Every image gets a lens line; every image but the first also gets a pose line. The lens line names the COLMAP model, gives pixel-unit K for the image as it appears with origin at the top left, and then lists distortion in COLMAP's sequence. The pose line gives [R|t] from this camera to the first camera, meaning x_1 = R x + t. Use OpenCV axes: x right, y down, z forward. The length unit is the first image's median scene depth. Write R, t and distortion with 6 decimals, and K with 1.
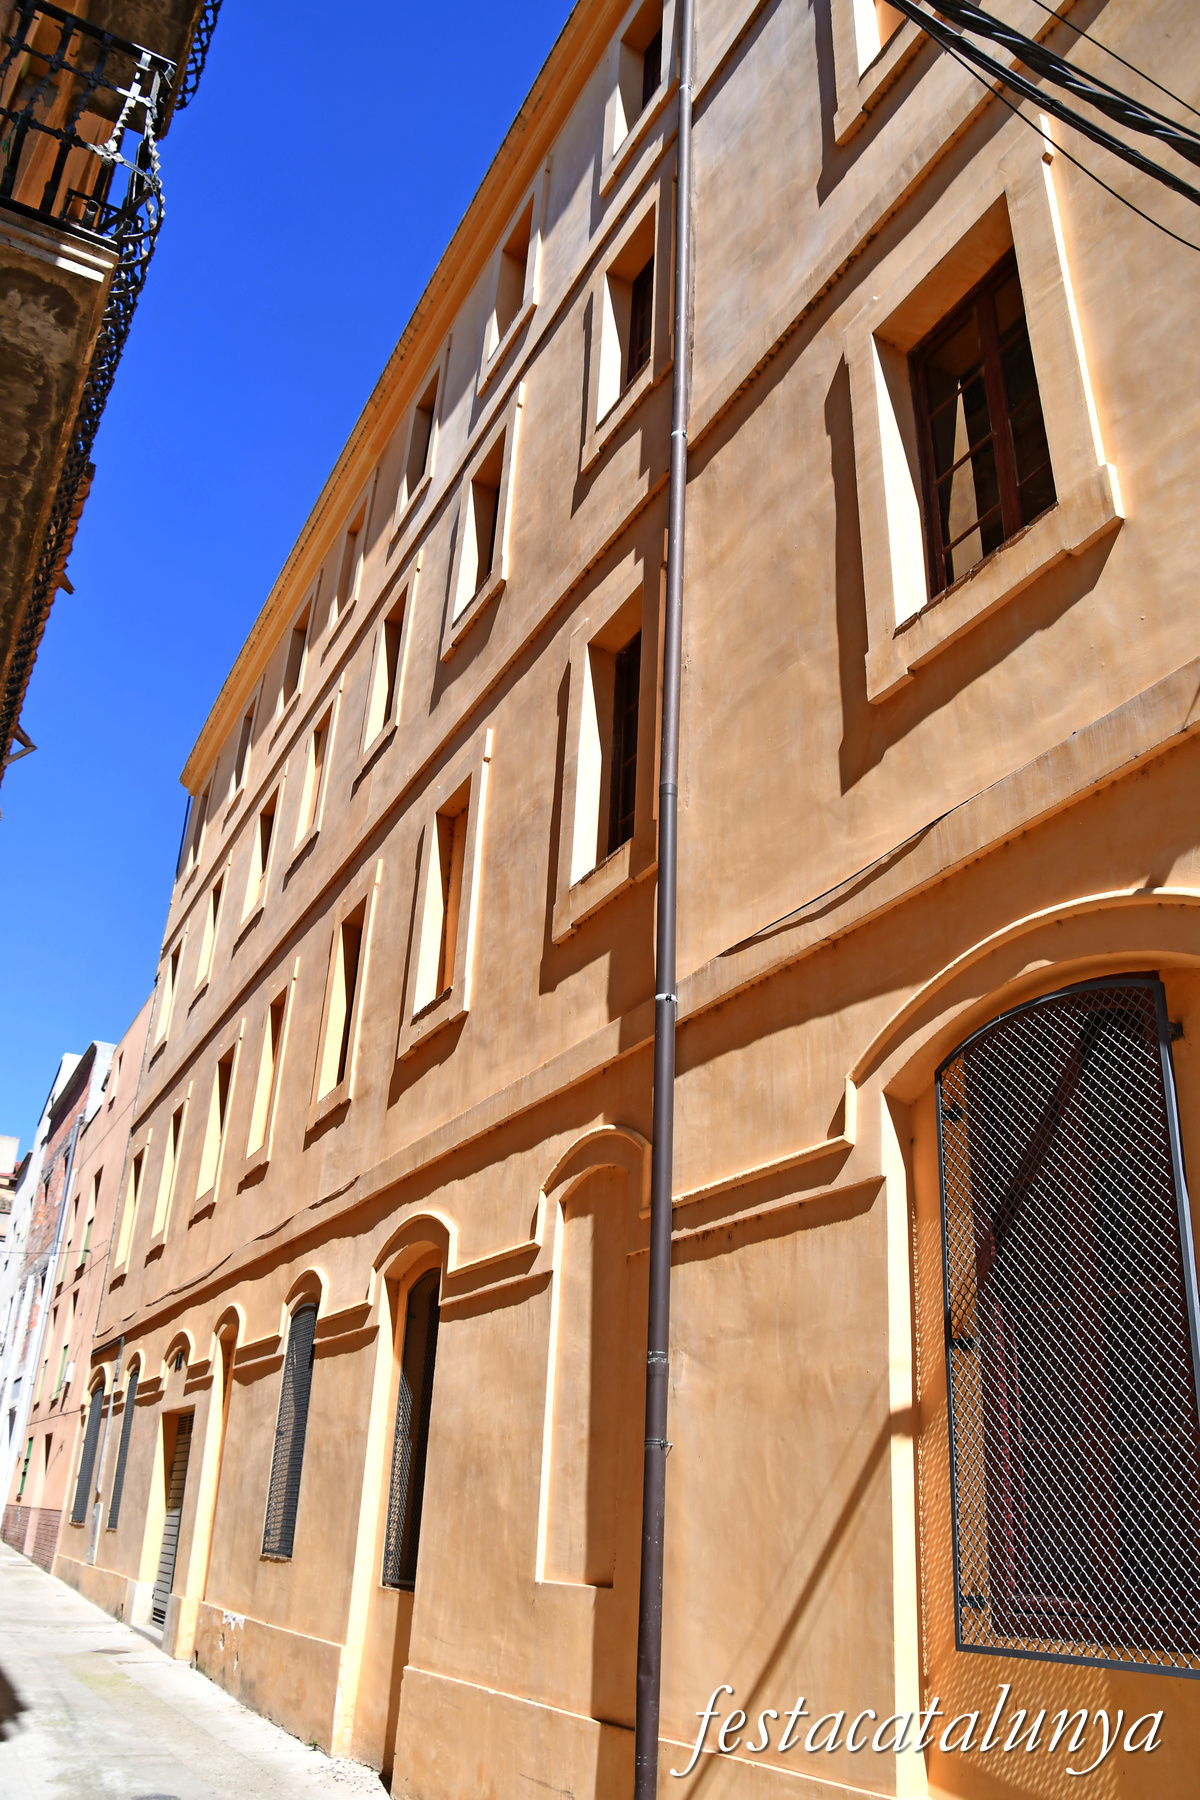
lens RADIAL K [[1370.1, 0, 600.0], [0, 1370.1, 900.0], [0, 0, 1]] dist [-0.163865, 0.096183]
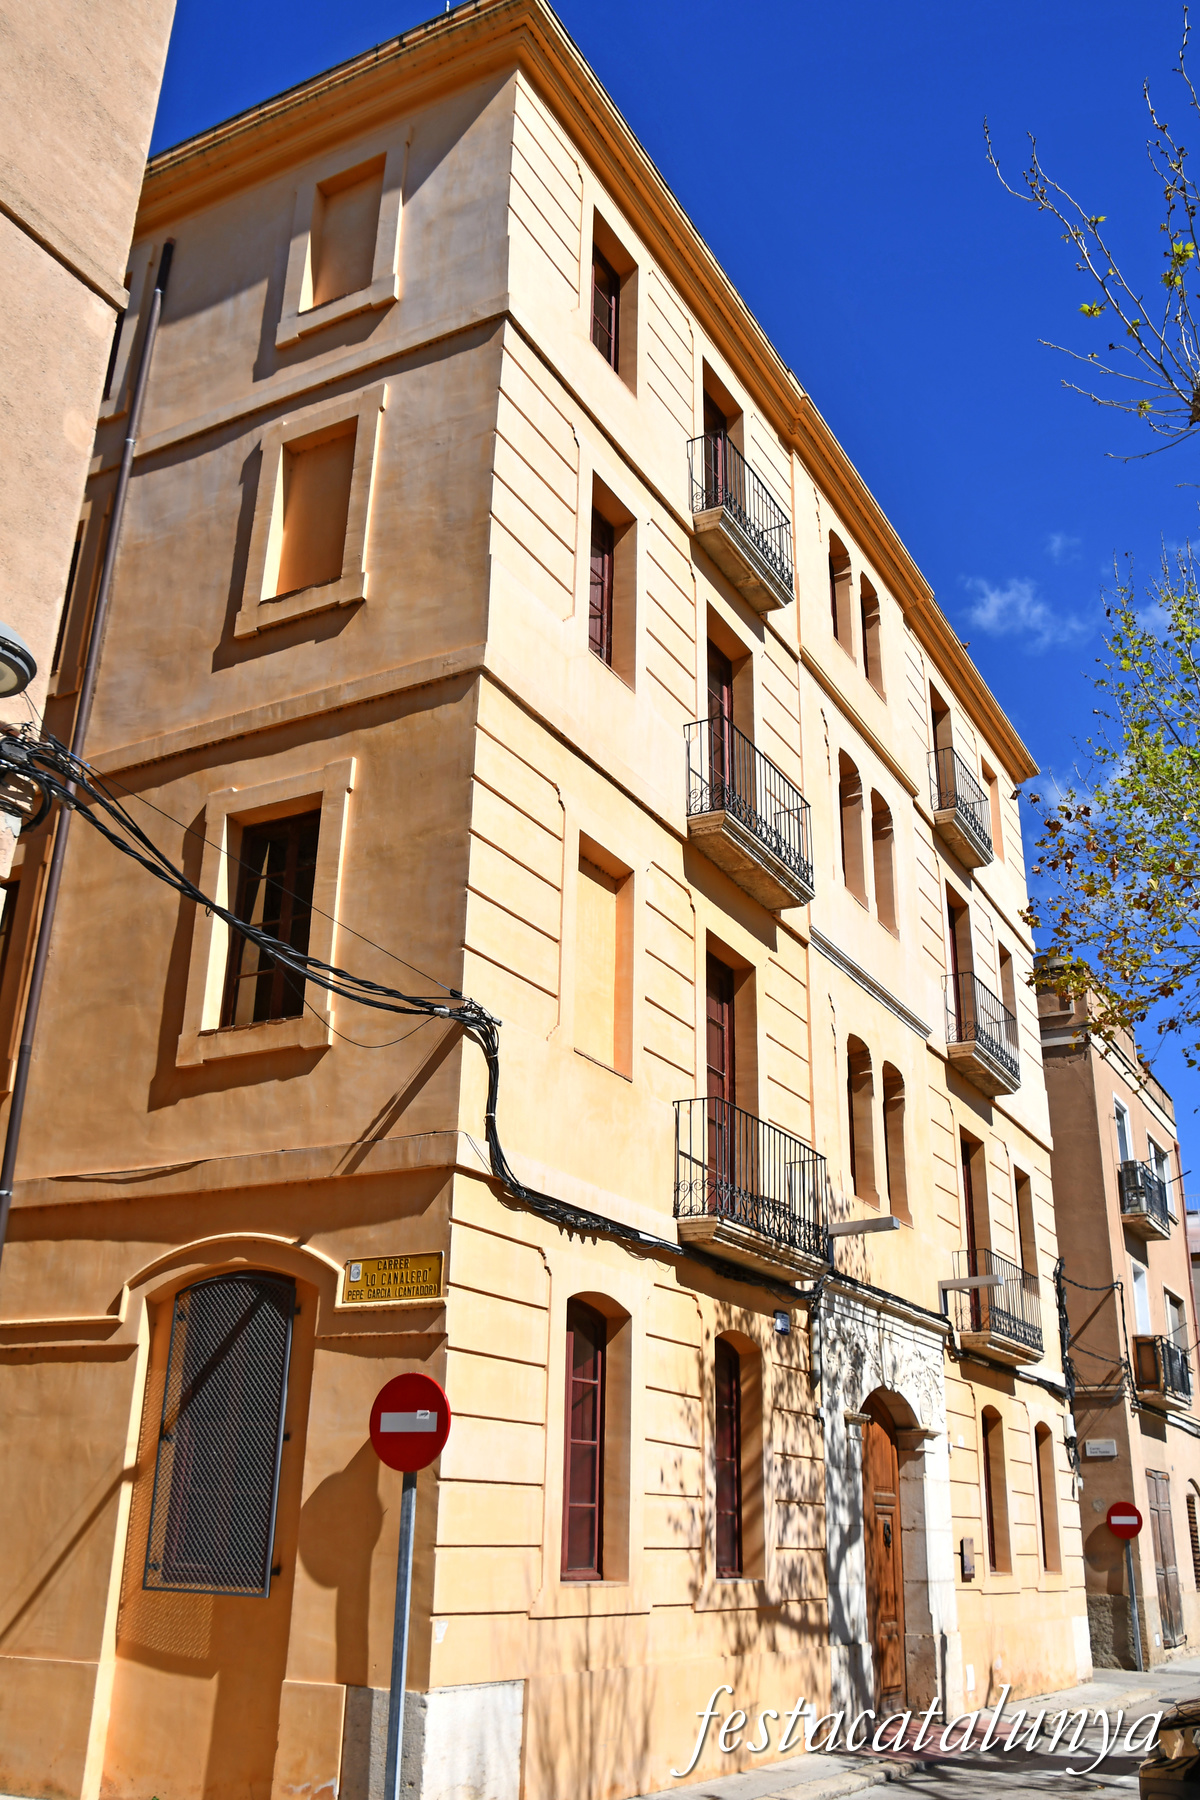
lens RADIAL K [[1551.5, 0, 600.0], [0, 1551.5, 900.0], [0, 0, 1]] dist [-0.084281, 0.012565]
pose [[0.828456, 0.184168, 0.528907, -0.479732], [-0.219296, 0.975651, 0.003770, -0.528161], [-0.515334, -0.119111, 0.848671, -1.029094]]
